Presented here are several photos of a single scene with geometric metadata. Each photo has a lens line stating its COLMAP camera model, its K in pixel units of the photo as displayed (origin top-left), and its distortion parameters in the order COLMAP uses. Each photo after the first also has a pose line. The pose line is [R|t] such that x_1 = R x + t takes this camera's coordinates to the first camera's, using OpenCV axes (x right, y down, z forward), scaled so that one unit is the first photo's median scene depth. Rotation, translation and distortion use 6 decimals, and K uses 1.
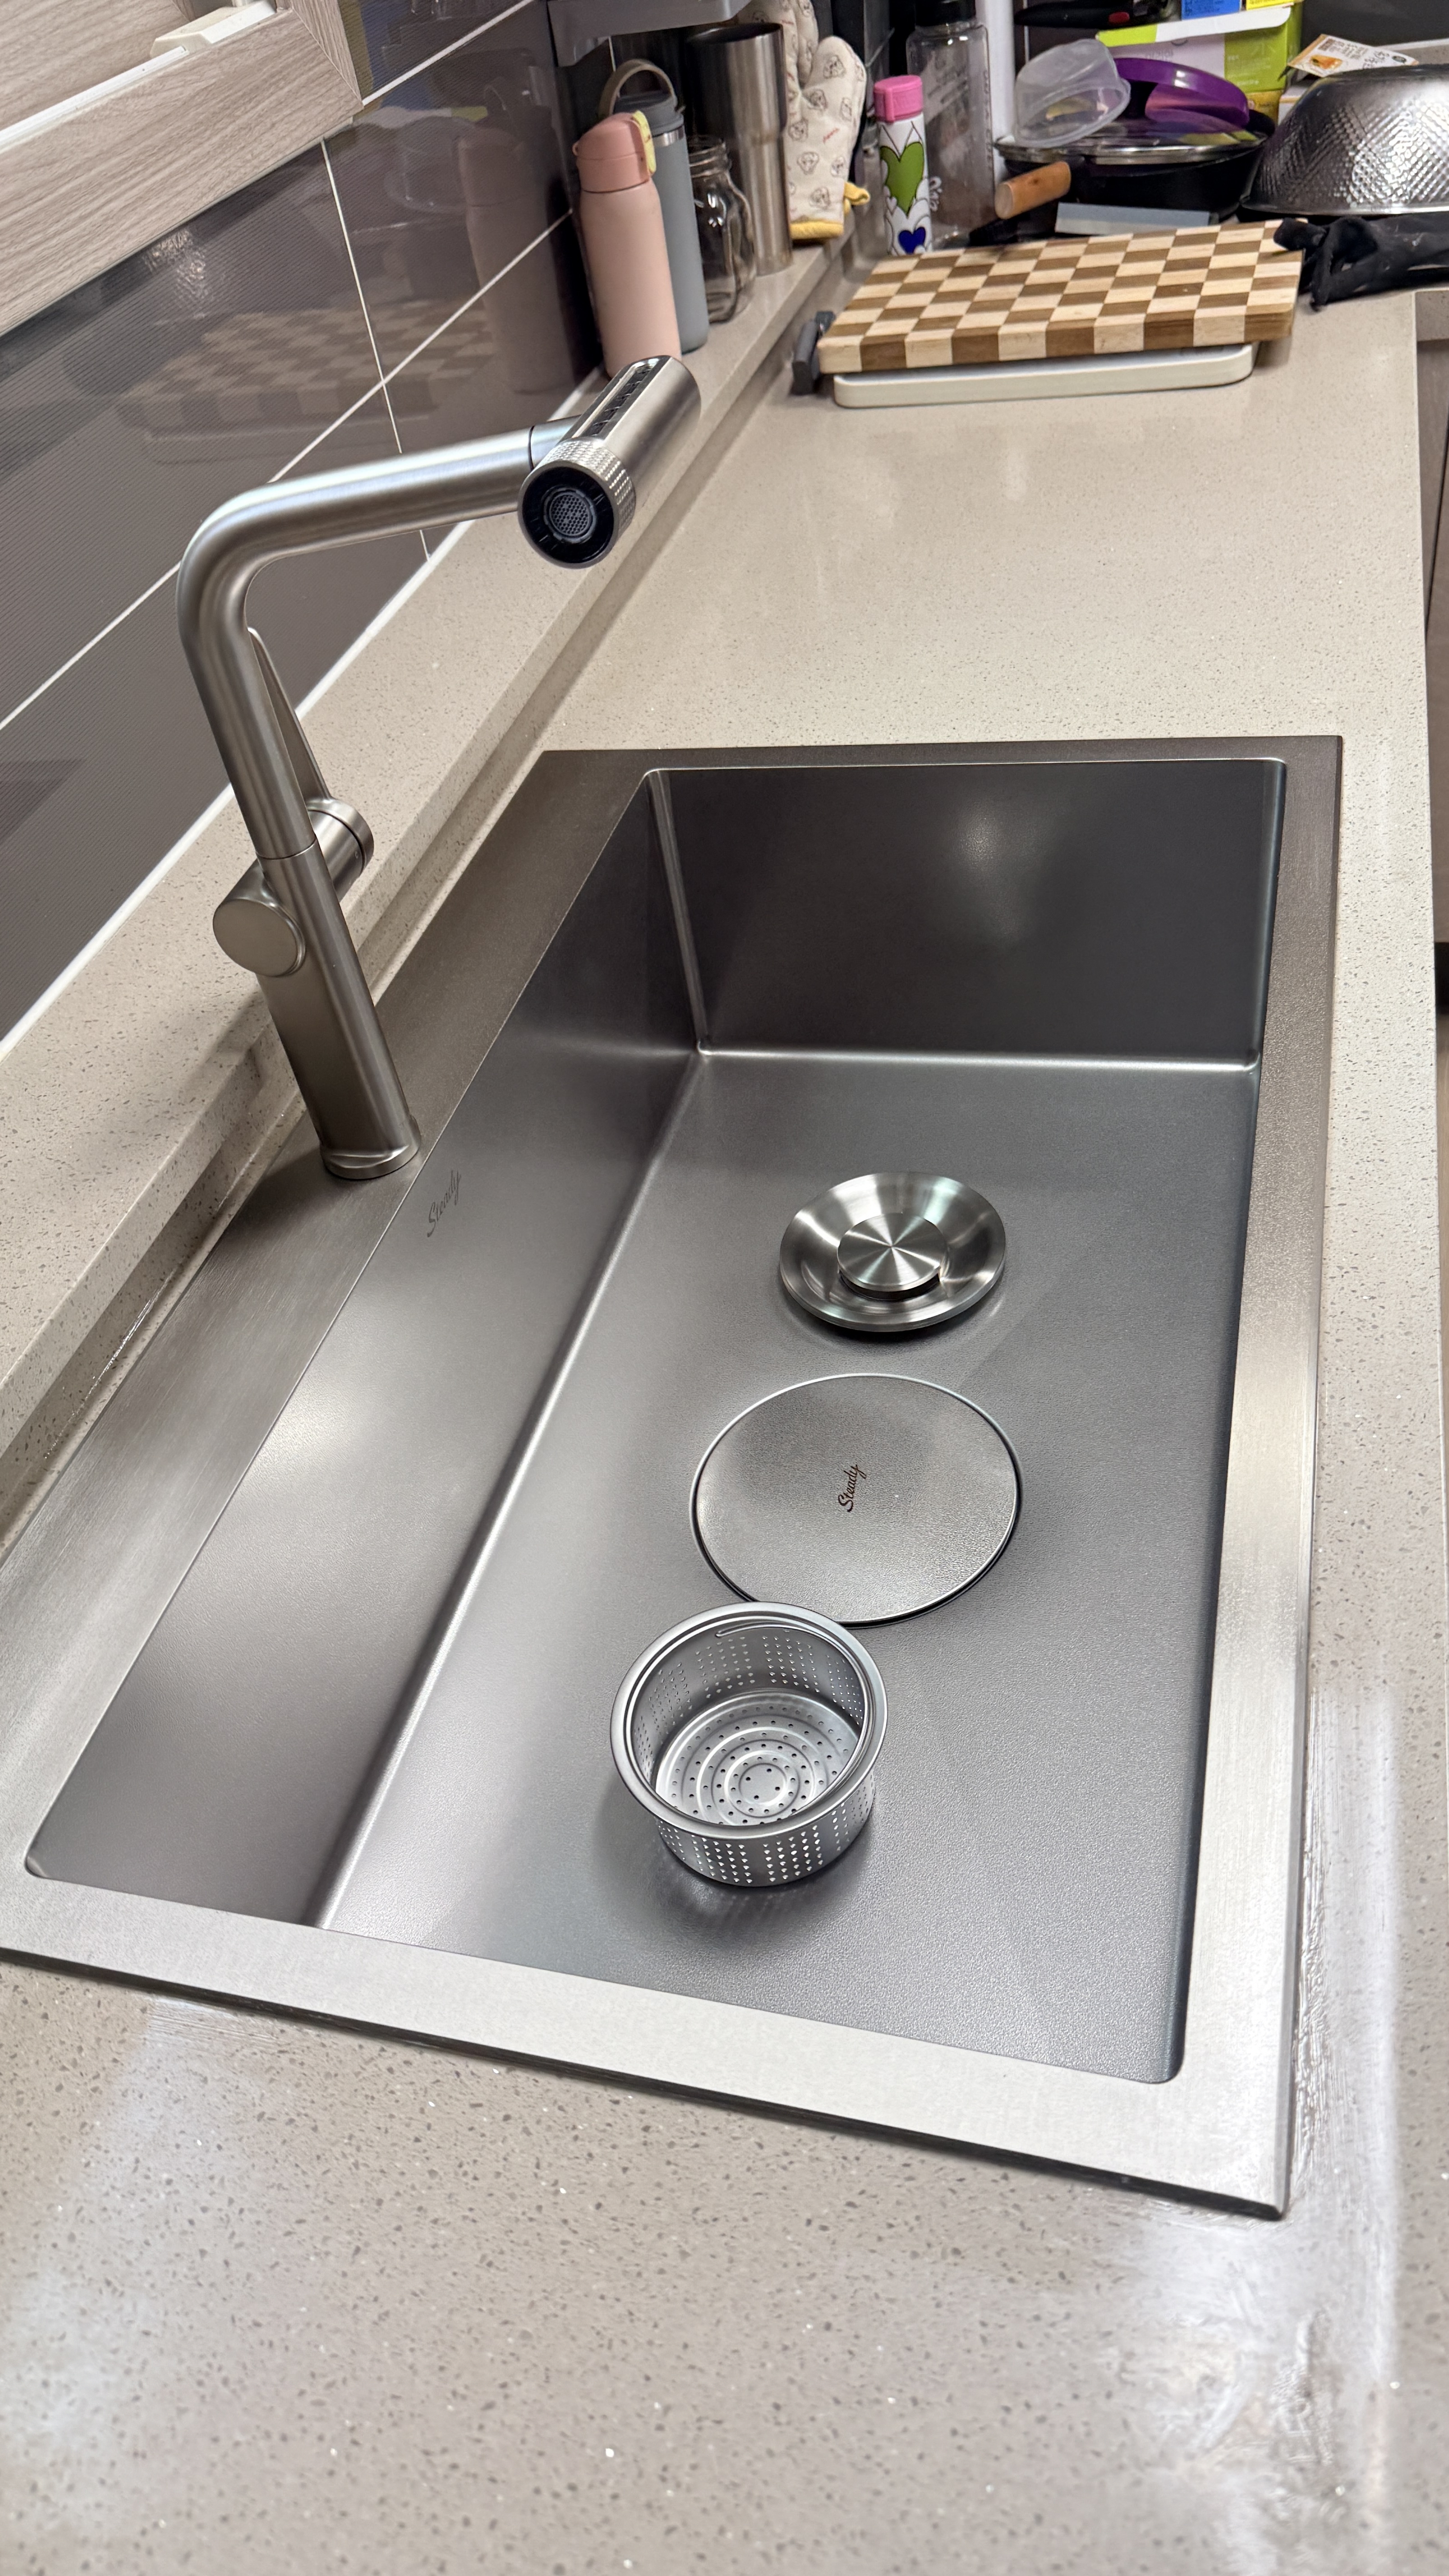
lens RADIAL K [[1862.5, 0, 716.0], [0, 1862.5, 1310.4], [0, 0, 1]] dist [0.015373, -0.032345]
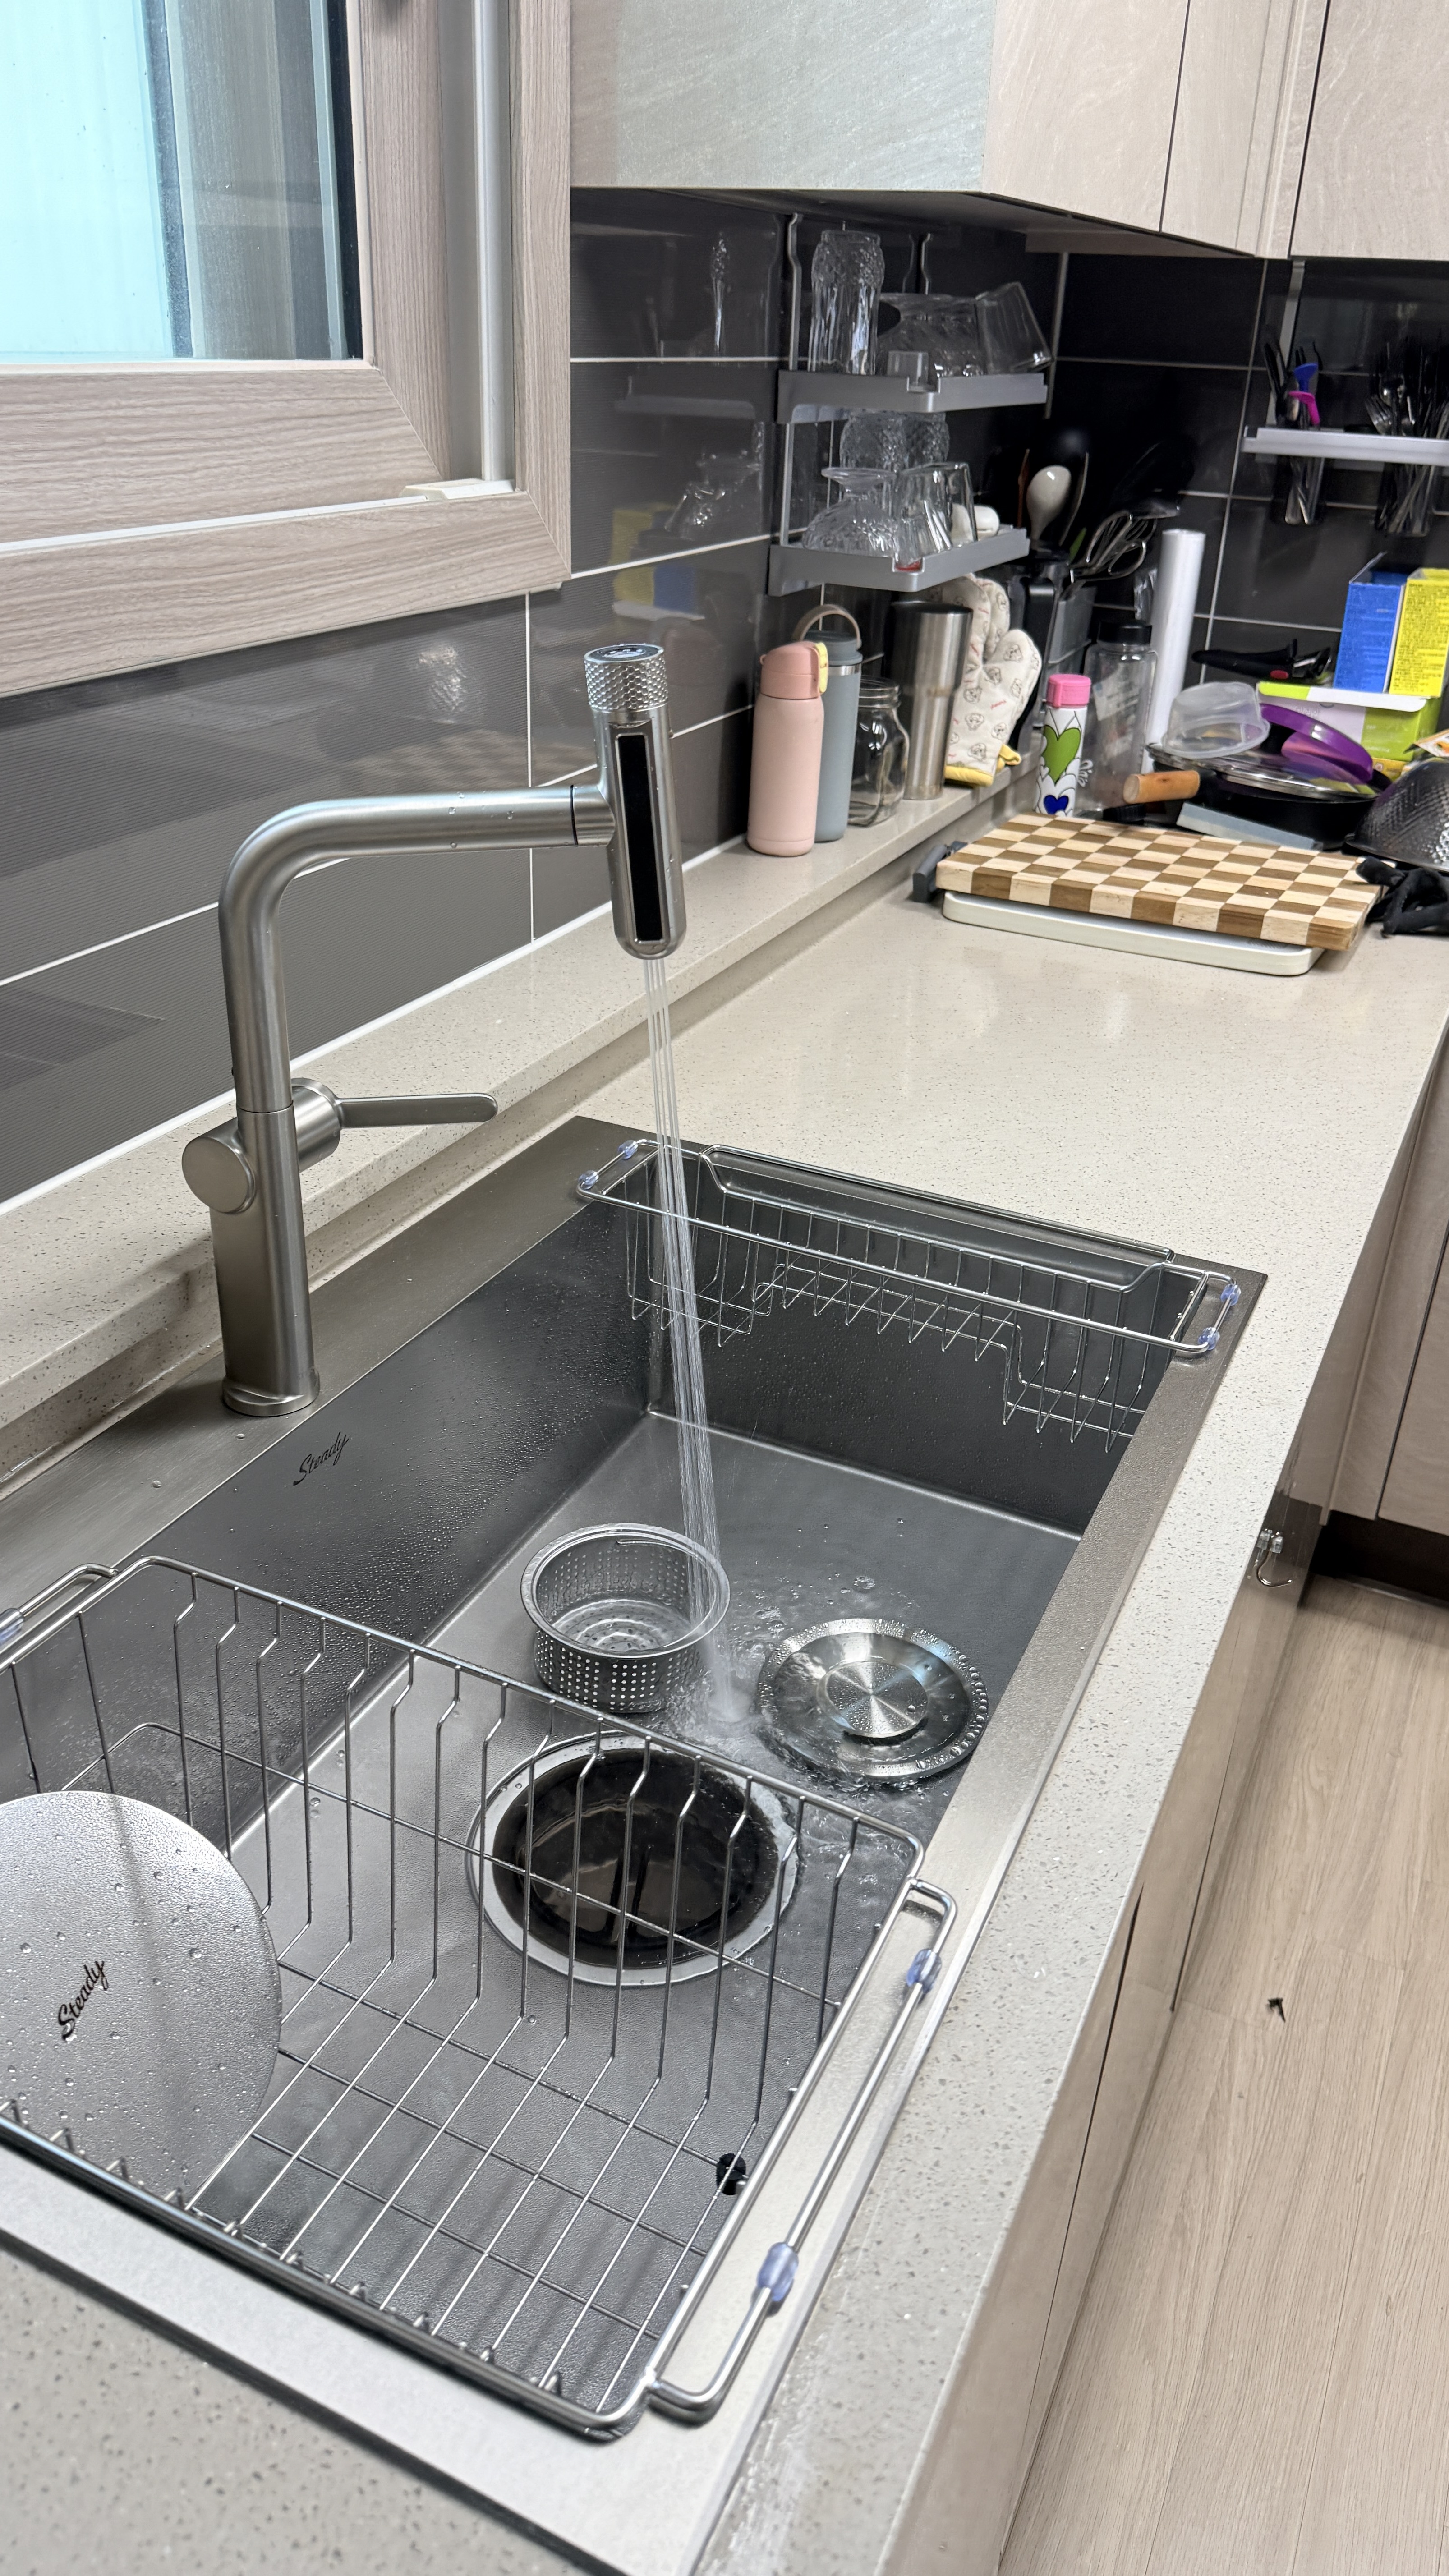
lens RADIAL K [[1862.5, 0, 727.6], [0, 1862.5, 1276.6], [0, 0, 1]] dist [0.015373, -0.032345]
pose [[0.965677, 0.250278, -0.069487, 0.126180], [-0.259707, 0.934931, -0.241776, 0.040305], [0.004455, 0.251523, 0.967841, -0.048824]]
